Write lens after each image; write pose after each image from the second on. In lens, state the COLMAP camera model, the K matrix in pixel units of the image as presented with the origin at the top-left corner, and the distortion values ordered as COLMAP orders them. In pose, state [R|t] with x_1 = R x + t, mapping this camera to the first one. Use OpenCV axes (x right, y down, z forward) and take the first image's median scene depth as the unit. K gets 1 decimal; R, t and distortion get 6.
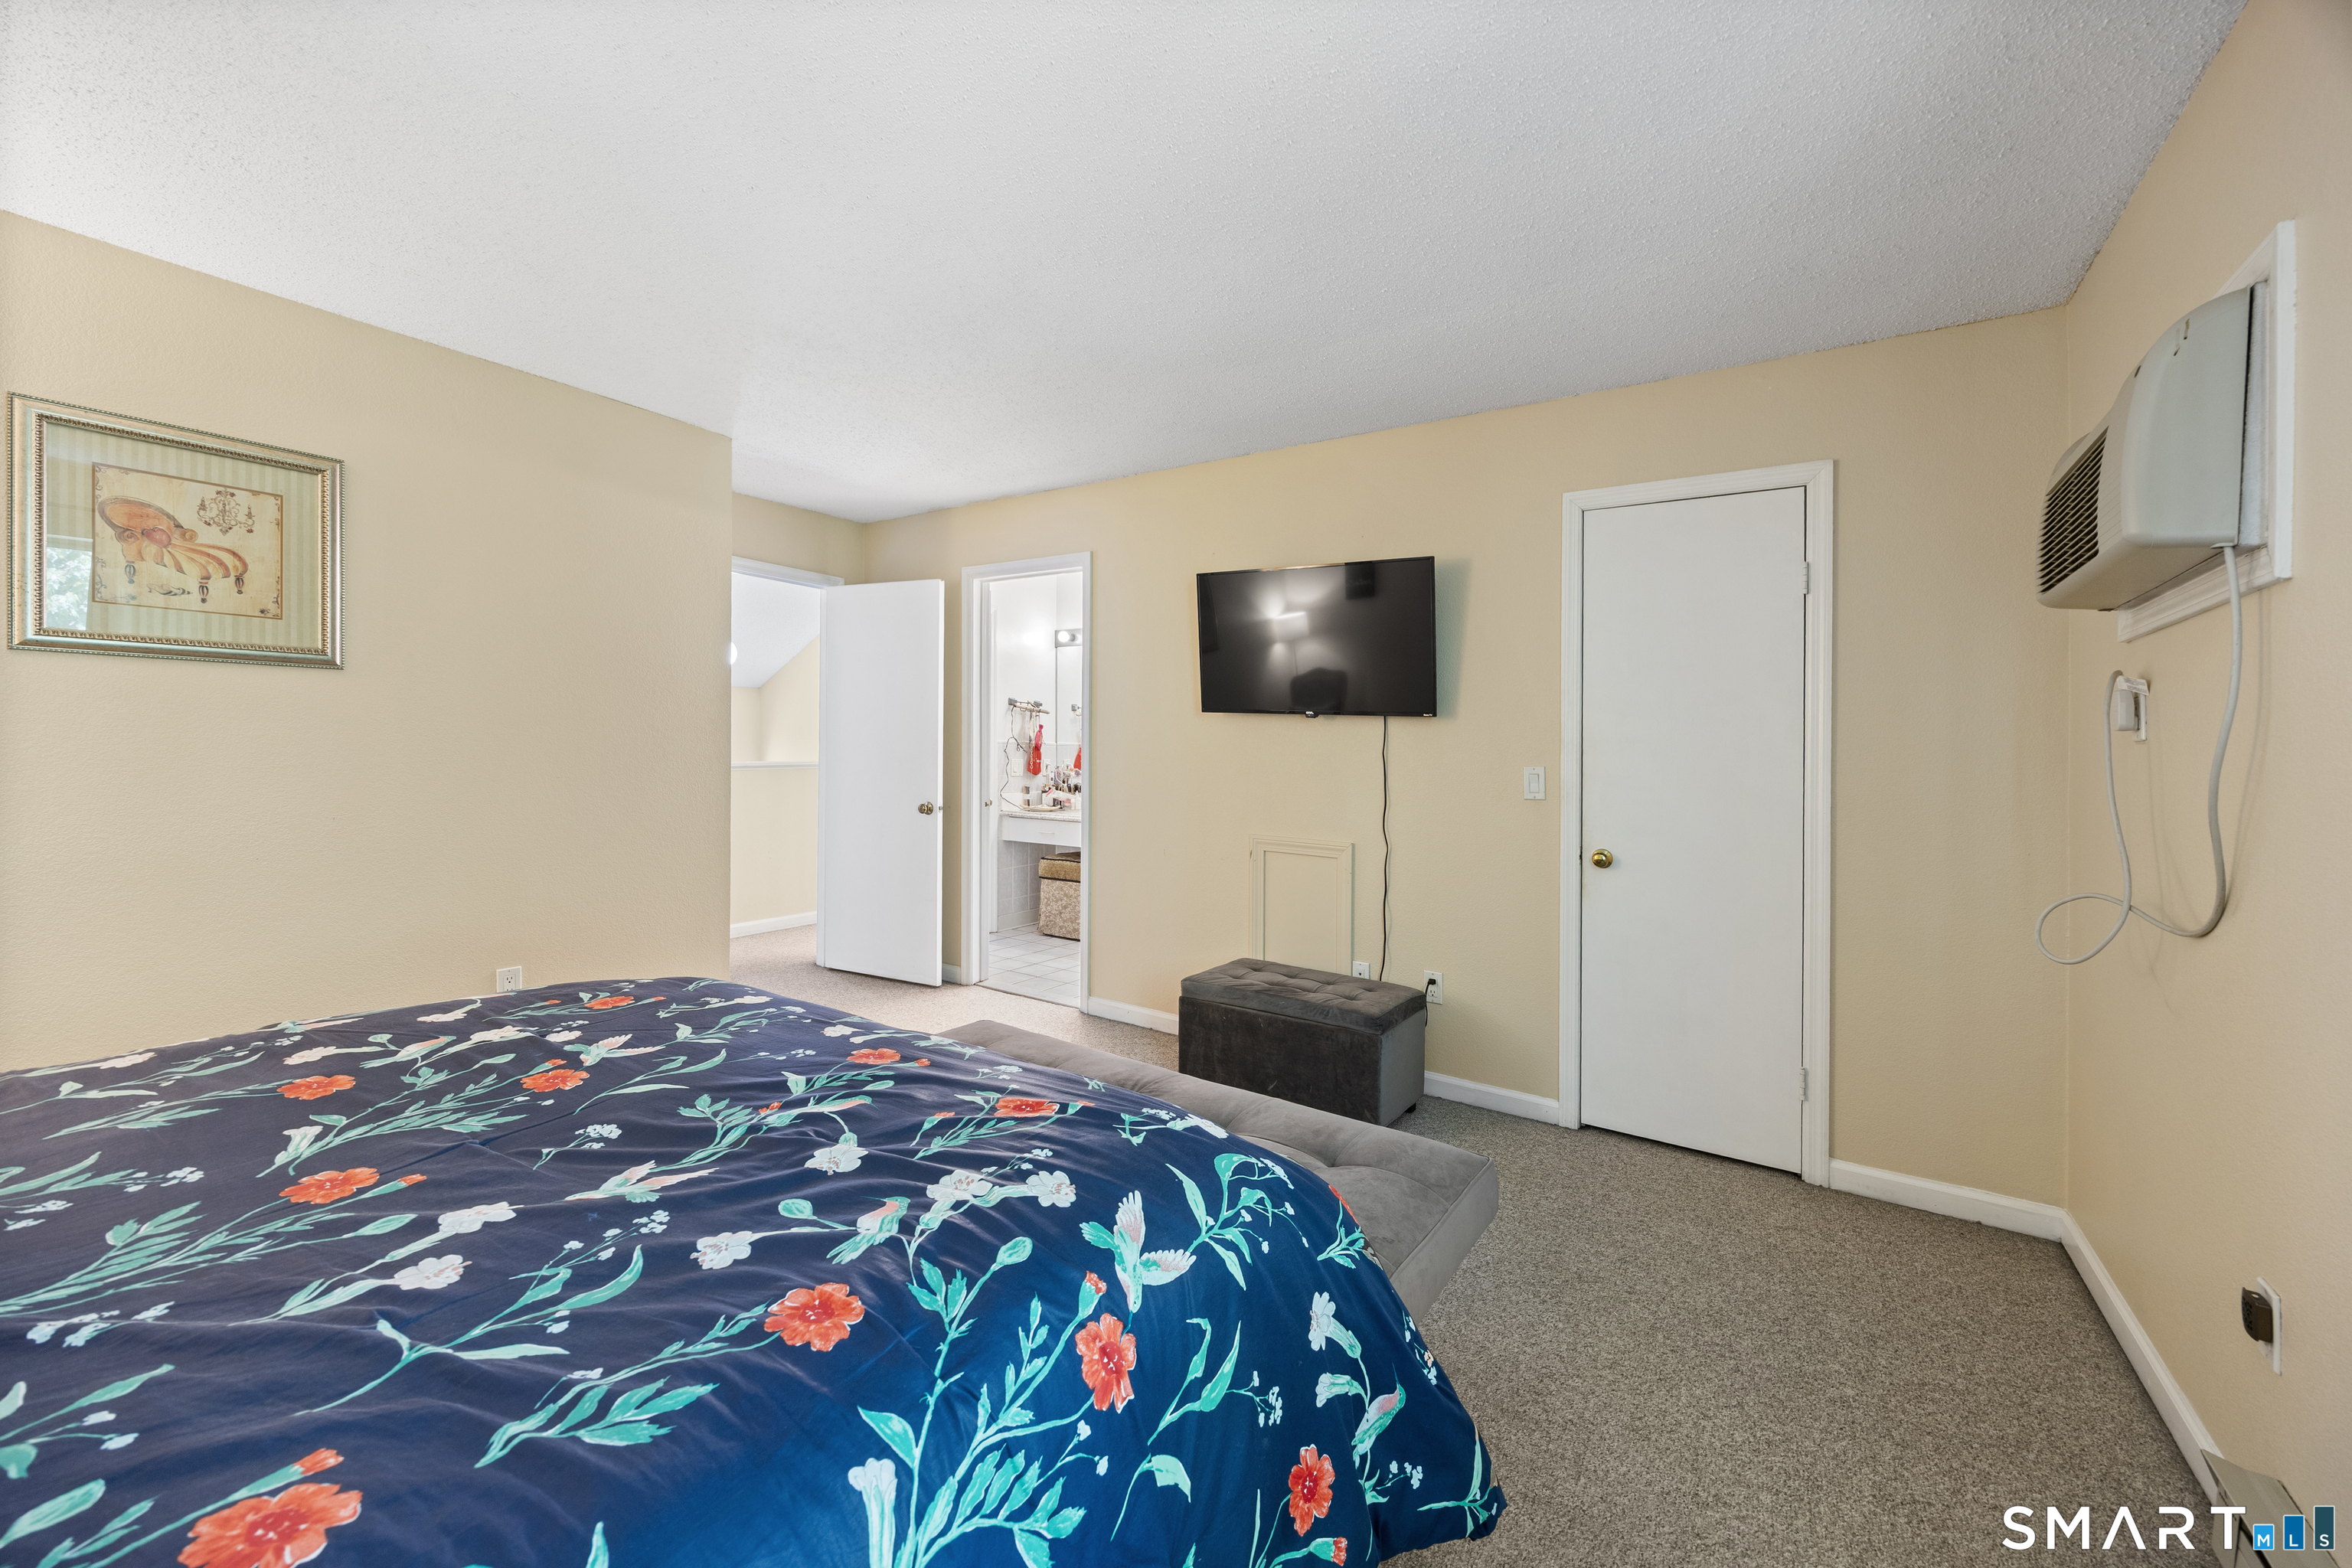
lens RADIAL K [[917.7, 0, 1173.1], [0, 917.7, 766.3], [0, 0, 1]] dist [0.001893, 0.000344]
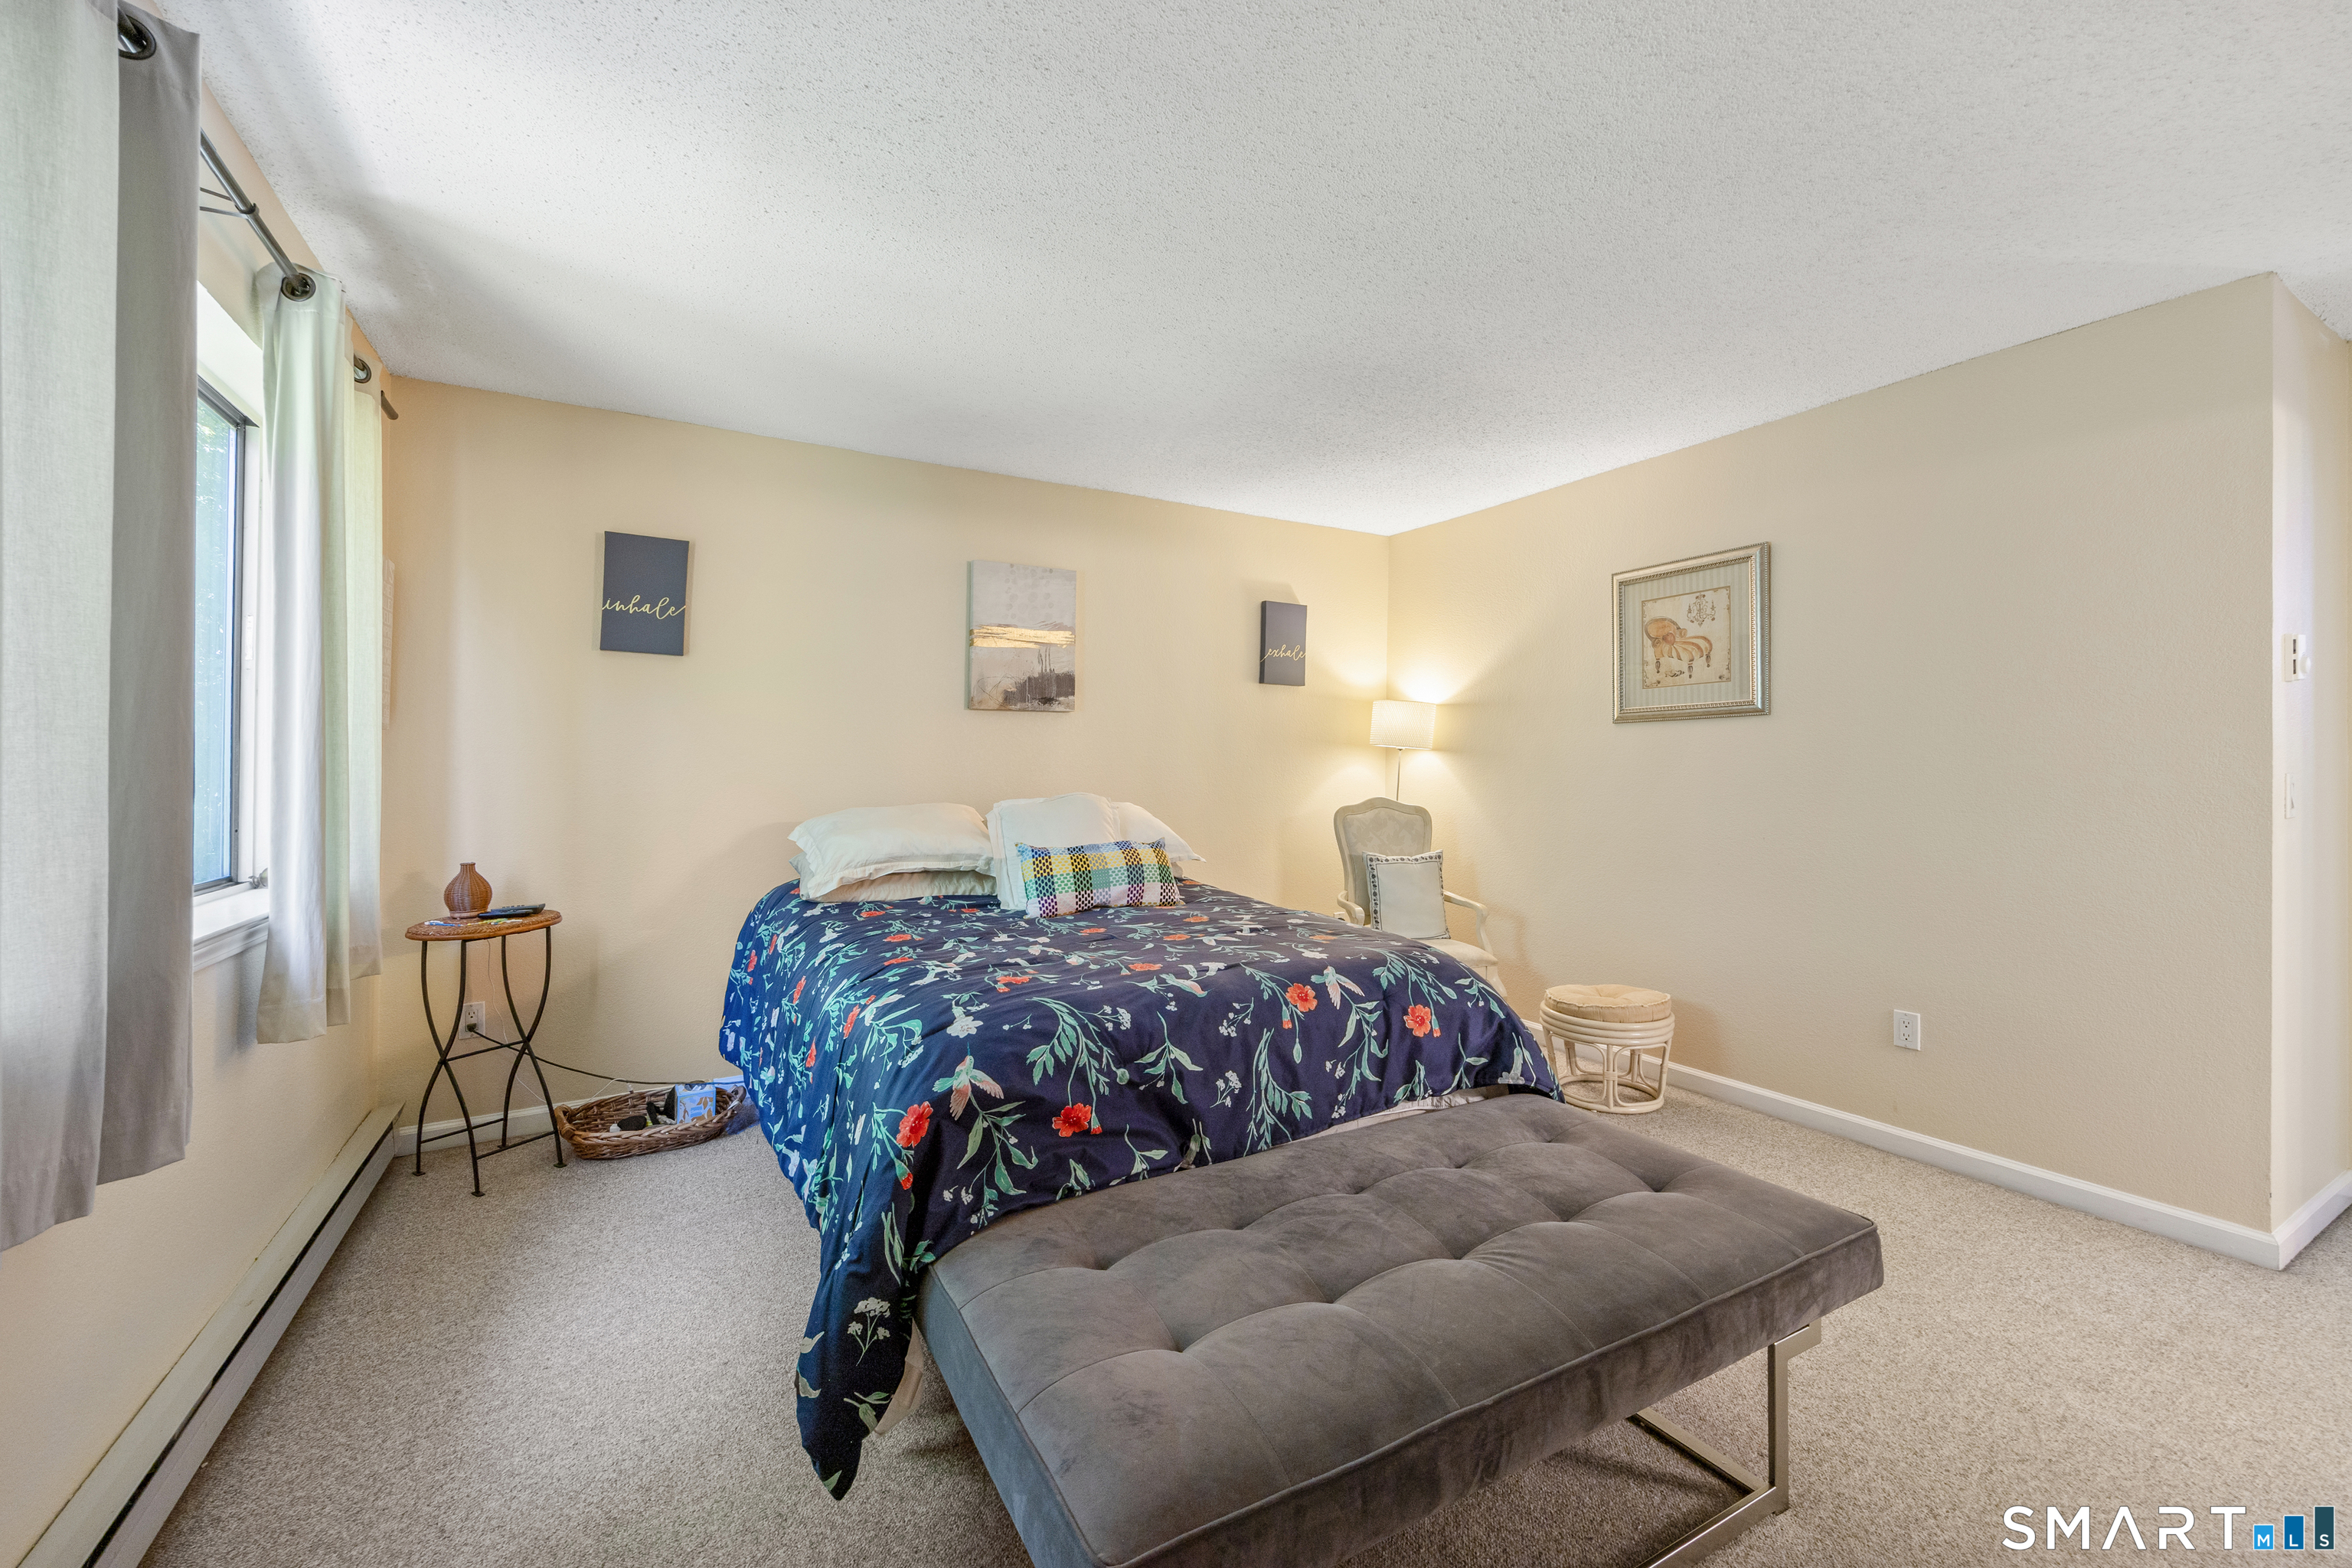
lens RADIAL K [[947.2, 0, 1168.1], [0, 947.2, 771.1], [0, 0, 1]] dist [-0.020559, -0.000030]
pose [[-0.441261, -0.016813, -0.897221, 0.596257], [-0.016069, 0.999812, -0.010832, -0.006556], [0.897235, 0.009638, -0.441448, 0.923946]]
